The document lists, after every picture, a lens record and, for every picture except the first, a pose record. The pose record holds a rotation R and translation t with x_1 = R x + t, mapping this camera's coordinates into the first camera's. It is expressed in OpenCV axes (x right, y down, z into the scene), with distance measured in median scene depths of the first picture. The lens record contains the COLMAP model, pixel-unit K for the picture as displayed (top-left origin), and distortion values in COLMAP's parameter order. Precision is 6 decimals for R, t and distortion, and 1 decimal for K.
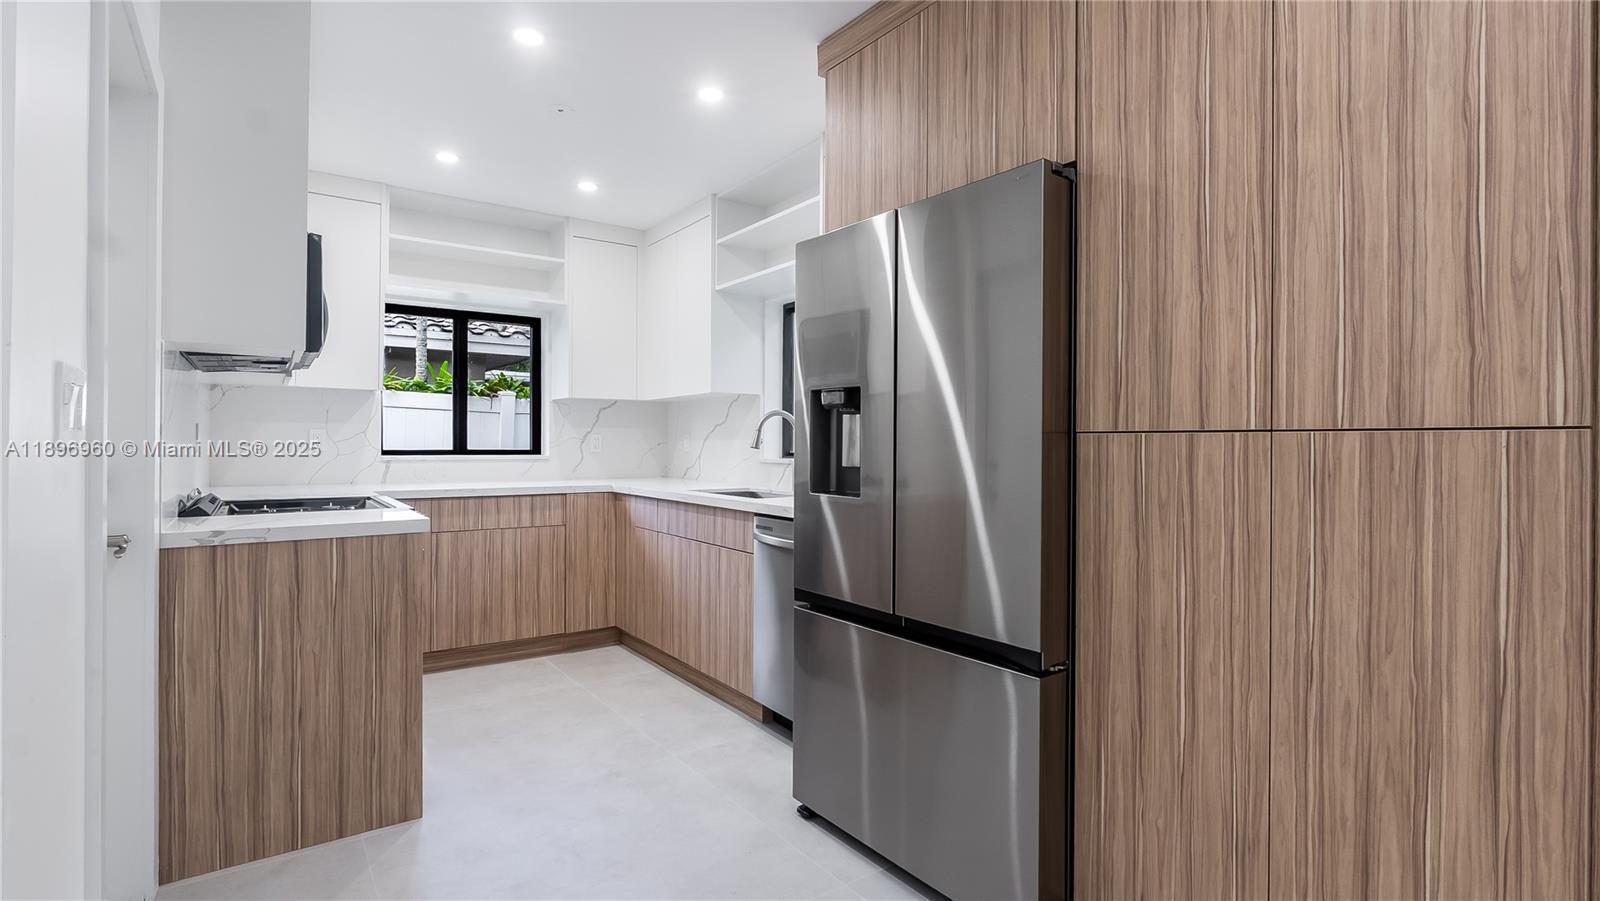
lens RADIAL K [[742.0, 0, 804.8], [0, 742.0, 442.4], [0, 0, 1]] dist [-0.010551, 0.002349]
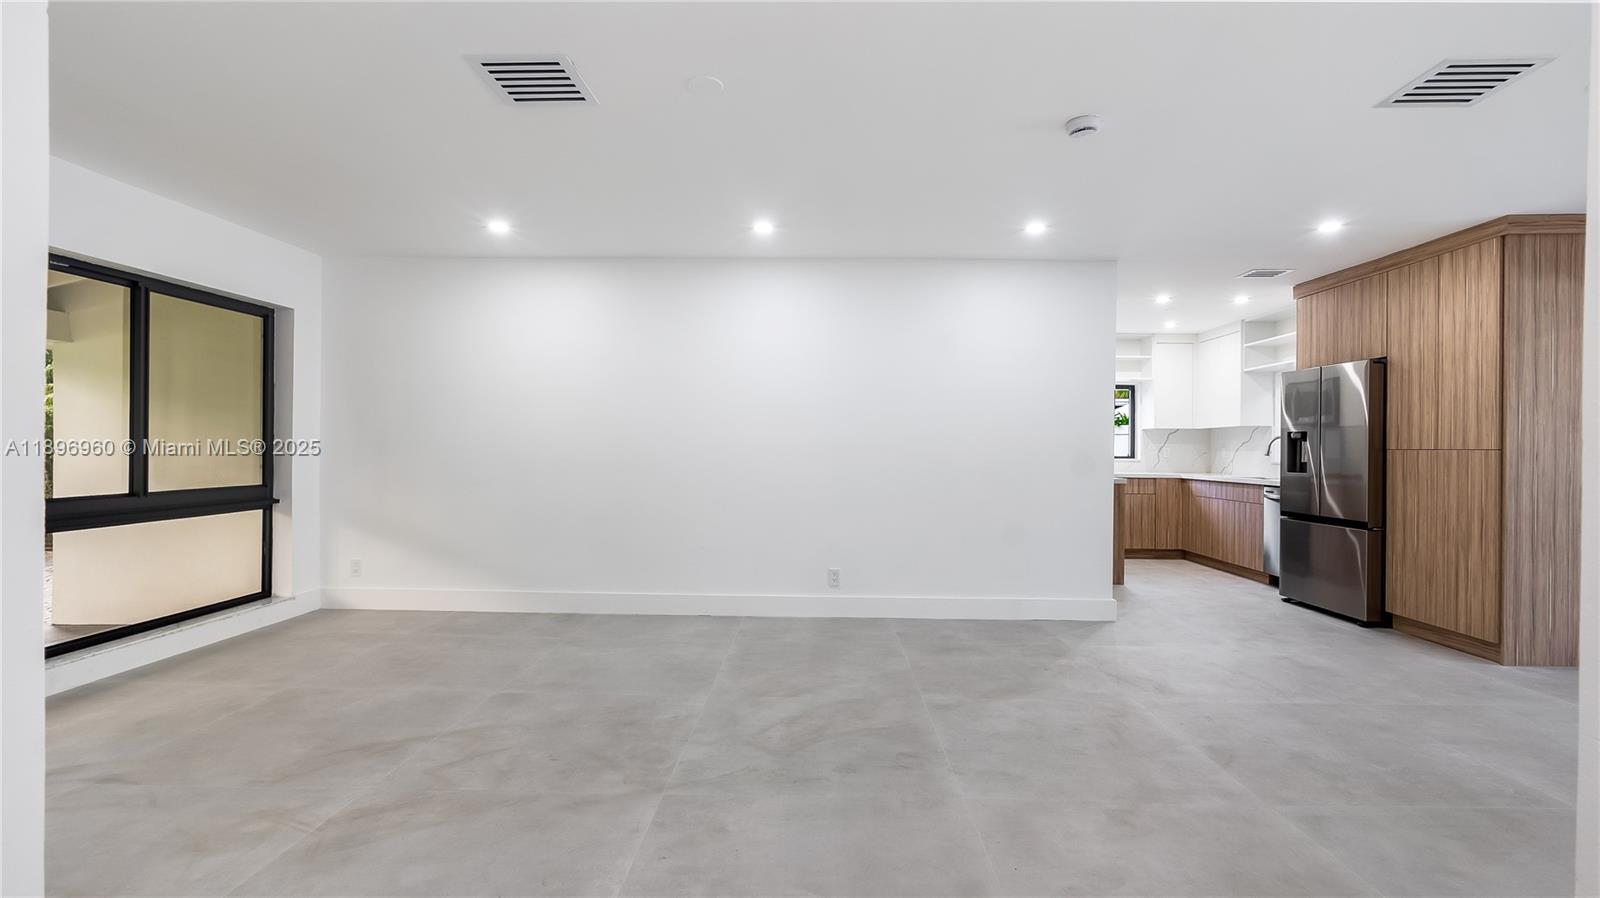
lens RADIAL K [[742.0, 0, 799.8], [0, 742.0, 448.9], [0, 0, 1]] dist [-0.010551, 0.002349]
pose [[0.791273, 0.000929, -0.611462, 0.255490], [-0.002708, 0.999994, -0.001984, -0.003126], [0.611457, 0.003225, 0.791271, -2.209262]]
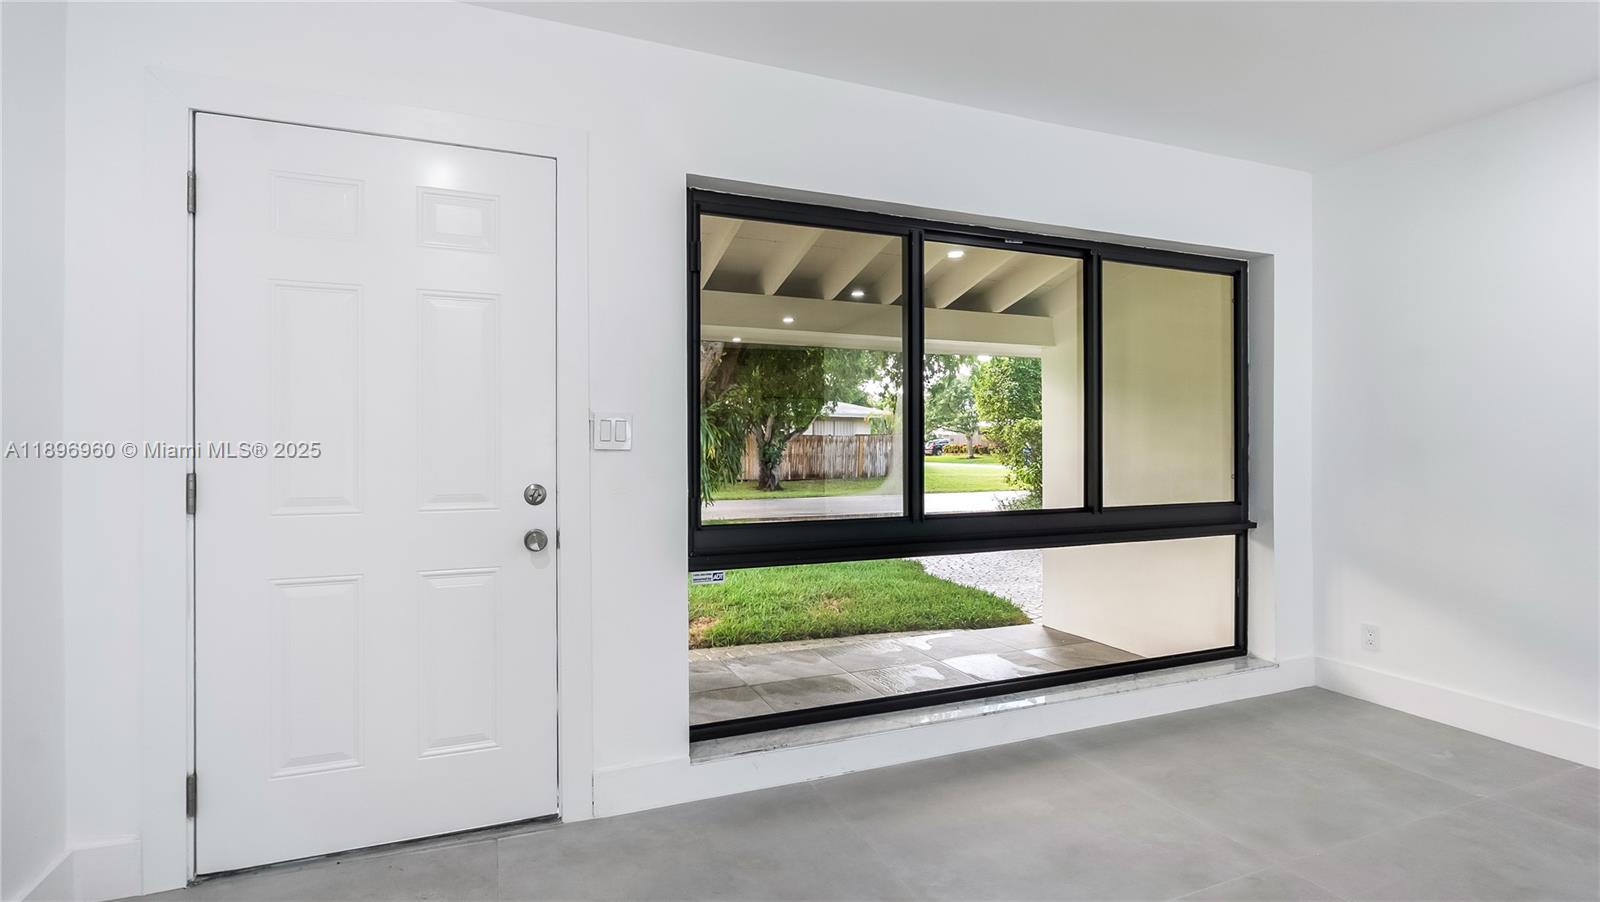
lens RADIAL K [[742.3, 0, 802.3], [0, 742.3, 444.0], [0, 0, 1]] dist [-0.007427, 0.001280]
pose [[-0.240354, -0.007183, -0.970659, -0.601939], [0.000127, 0.999972, -0.007431, -0.012431], [0.970685, -0.001909, -0.240346, -1.962483]]
